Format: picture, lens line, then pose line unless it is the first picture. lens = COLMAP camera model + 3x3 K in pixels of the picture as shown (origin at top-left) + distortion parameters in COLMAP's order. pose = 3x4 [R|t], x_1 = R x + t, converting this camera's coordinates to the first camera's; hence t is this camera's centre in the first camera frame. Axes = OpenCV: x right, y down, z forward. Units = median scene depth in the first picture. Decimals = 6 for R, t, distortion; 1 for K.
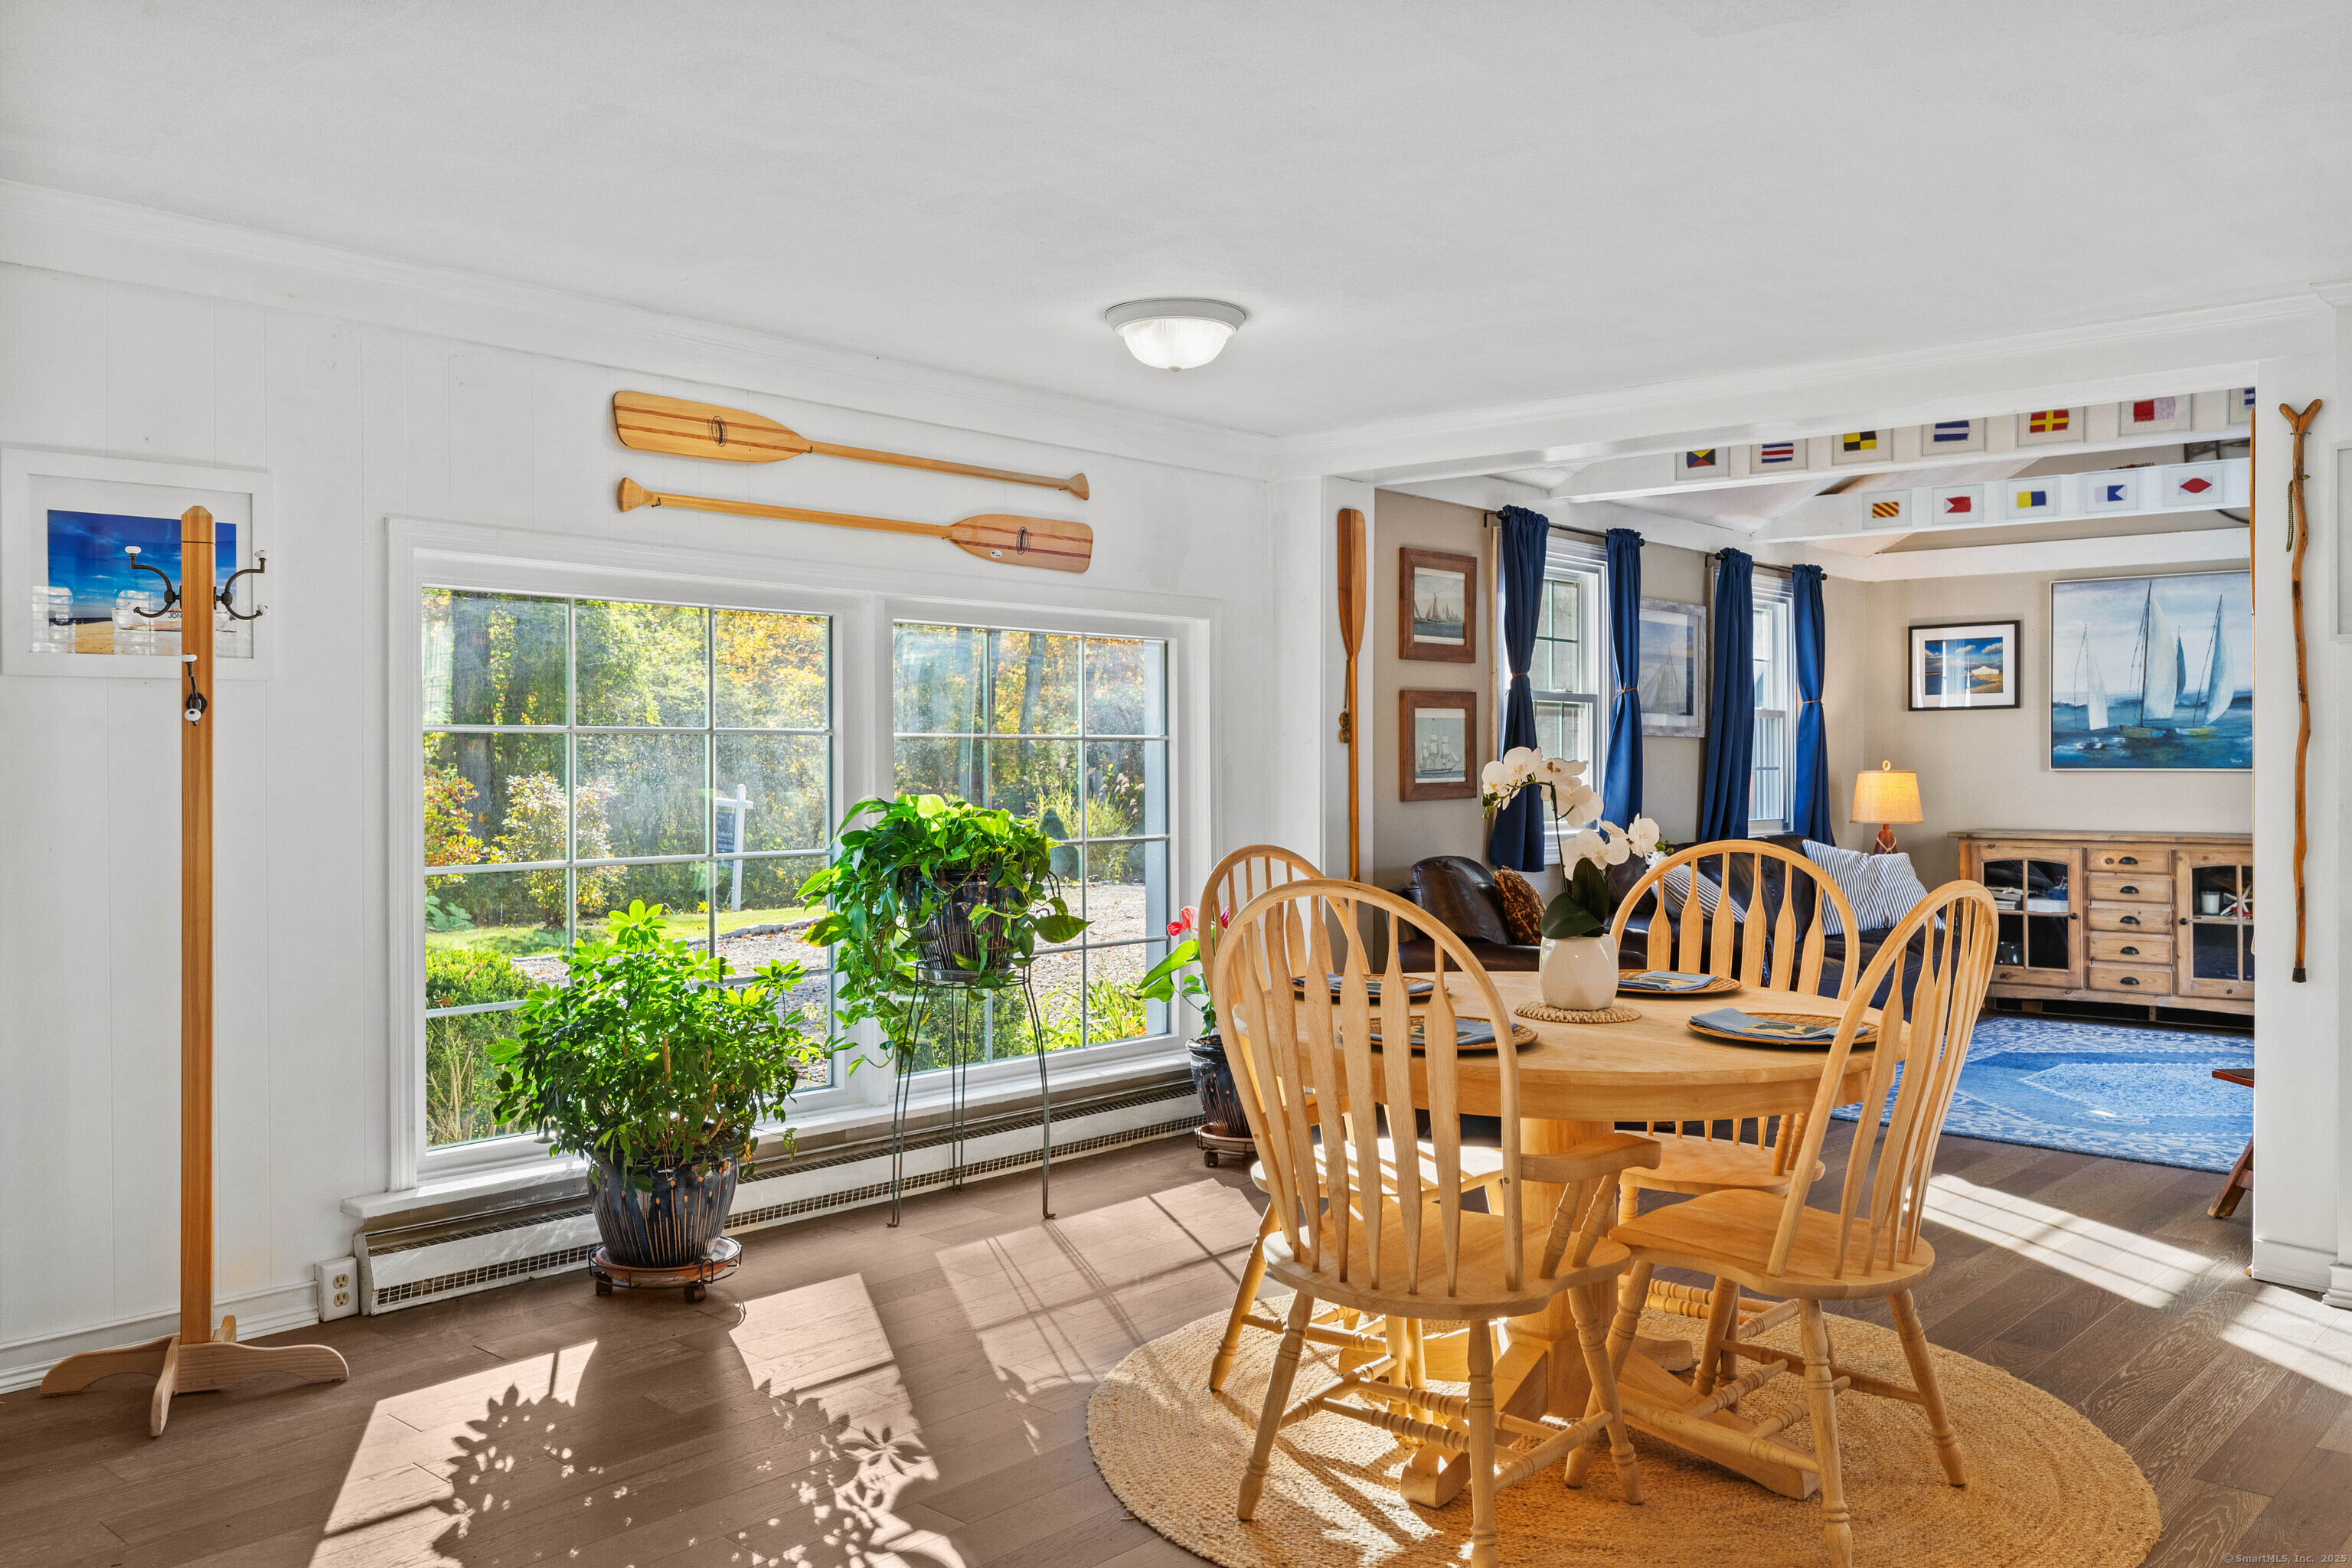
lens RADIAL K [[1867.1, 0, 1175.8], [0, 1867.1, 778.9], [0, 0, 1]] dist [-0.004792, -0.007894]
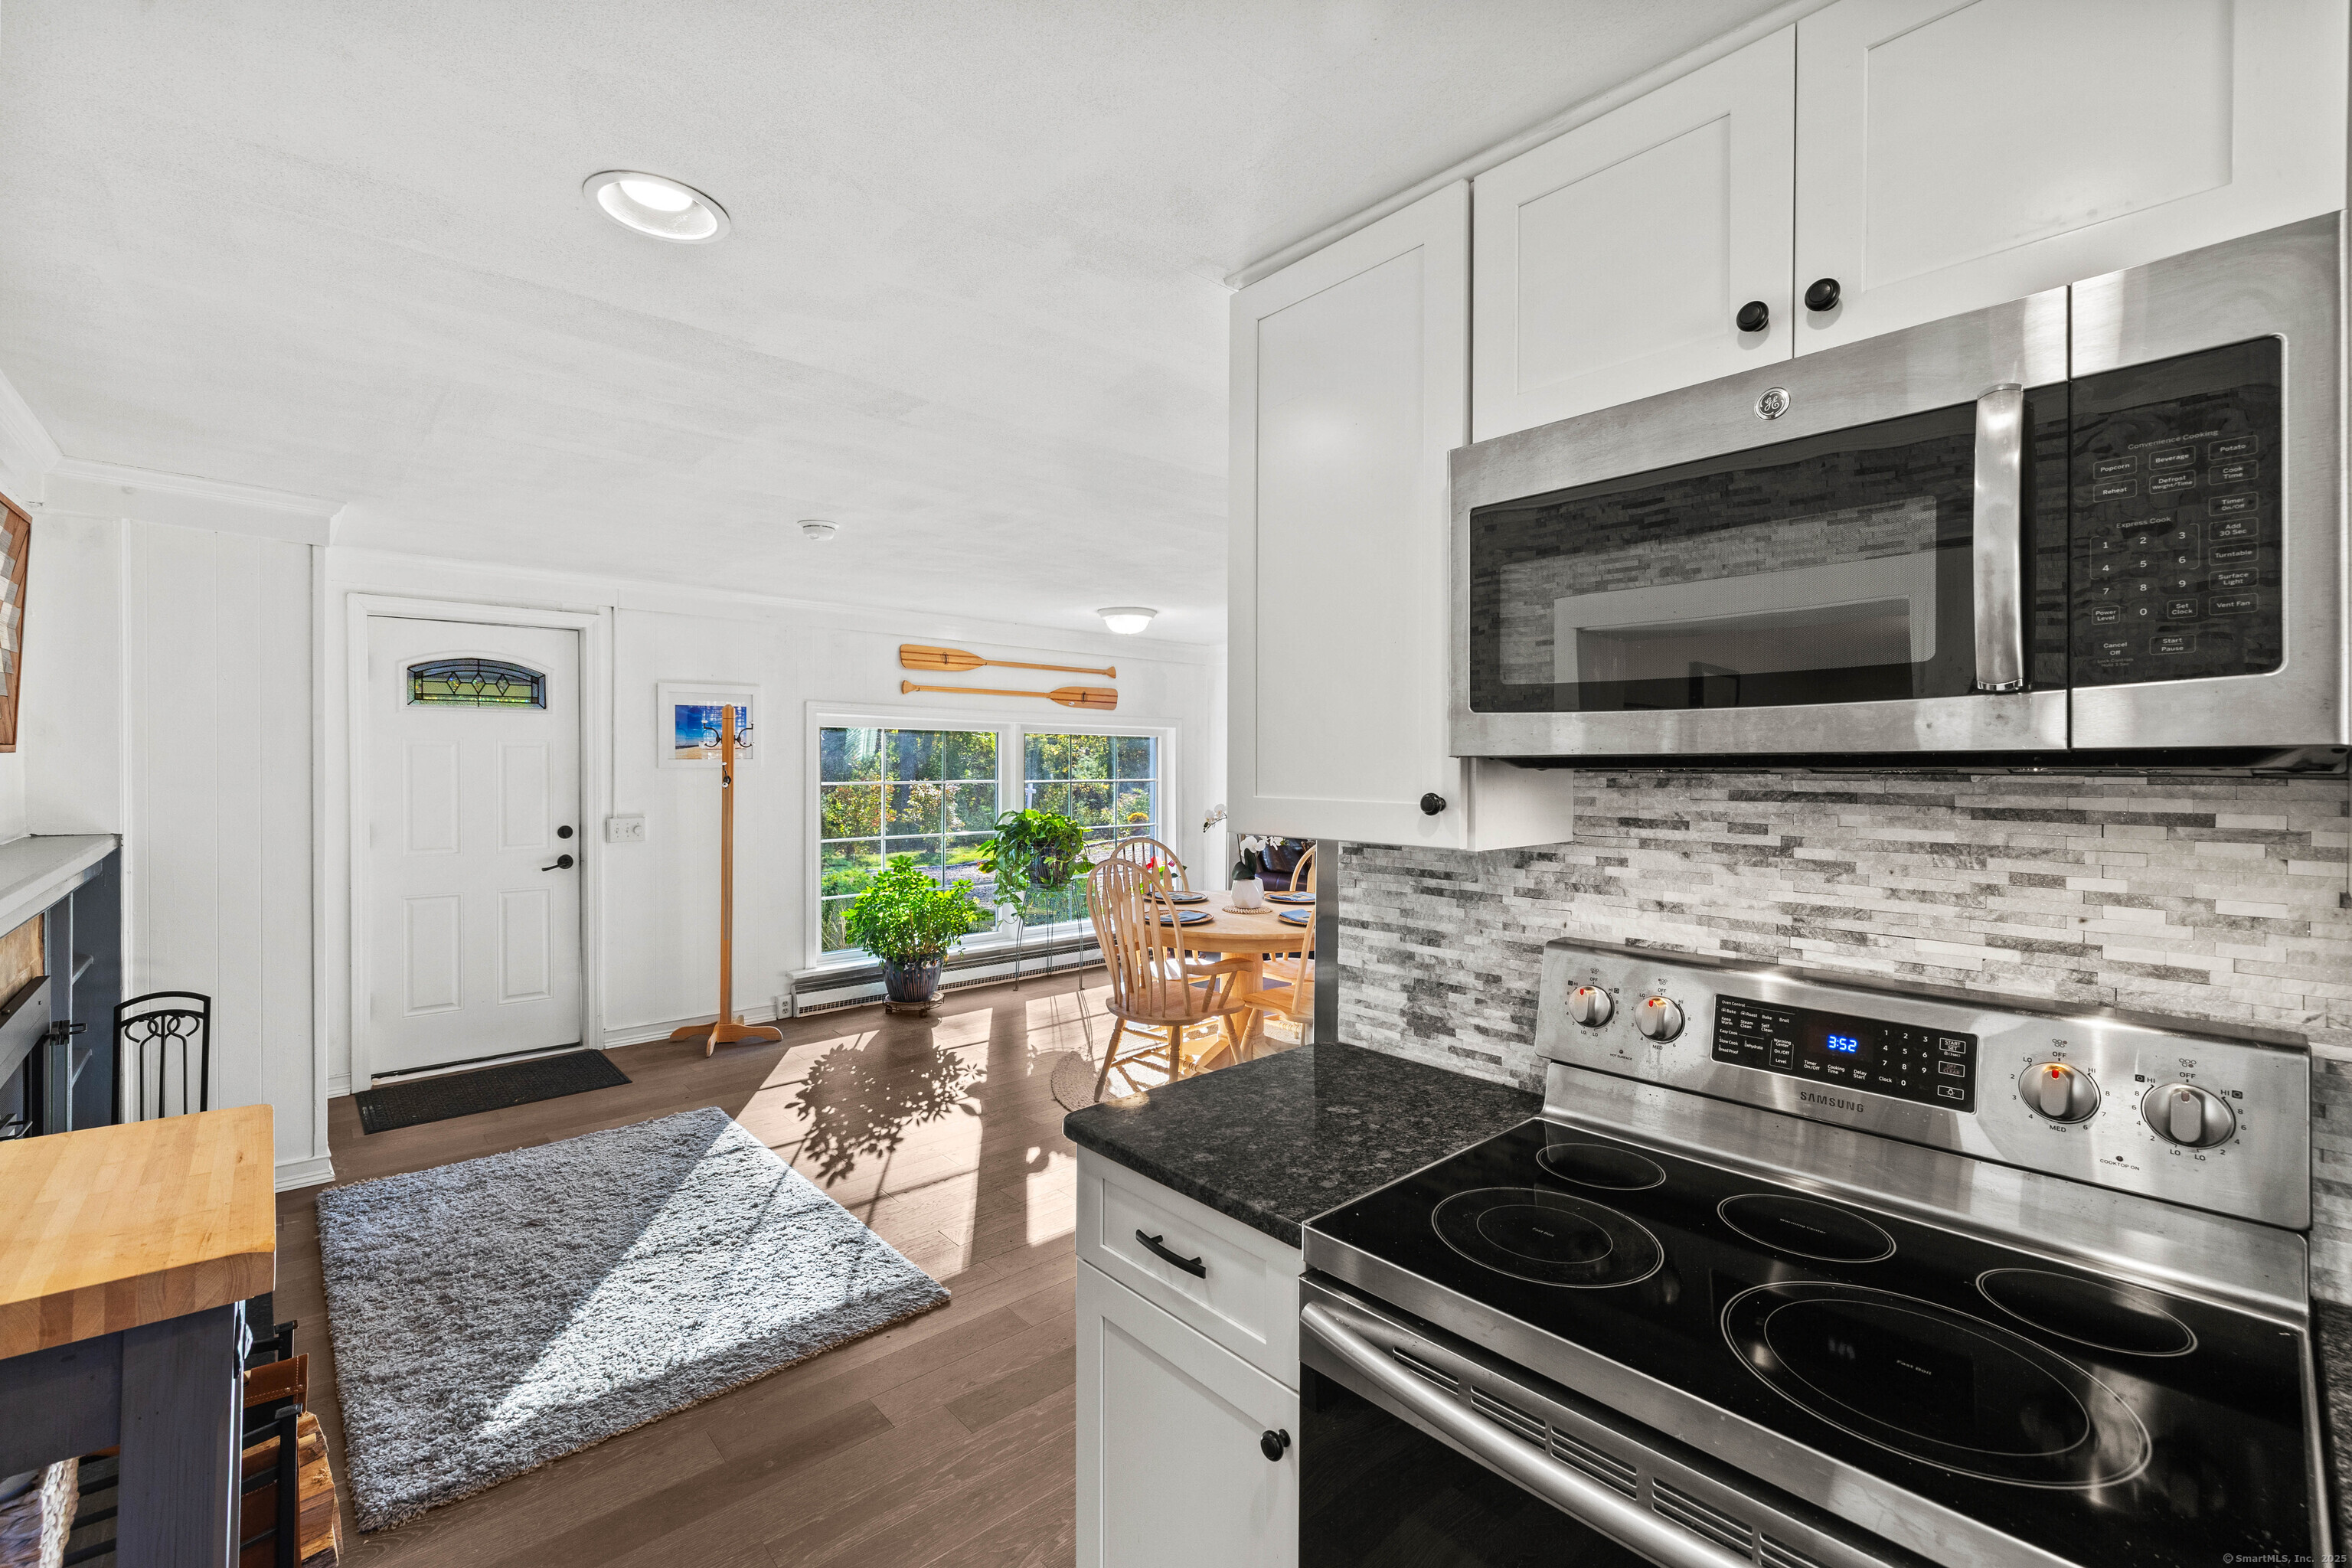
lens RADIAL K [[991.4, 0, 1168.8], [0, 991.4, 762.1], [0, 0, 1]] dist [-0.000669, 0.000540]
pose [[0.993761, 0.006844, -0.111318, 0.215525], [-0.008109, 0.999908, -0.010912, -0.047274], [0.111234, 0.011746, 0.993725, -0.280054]]
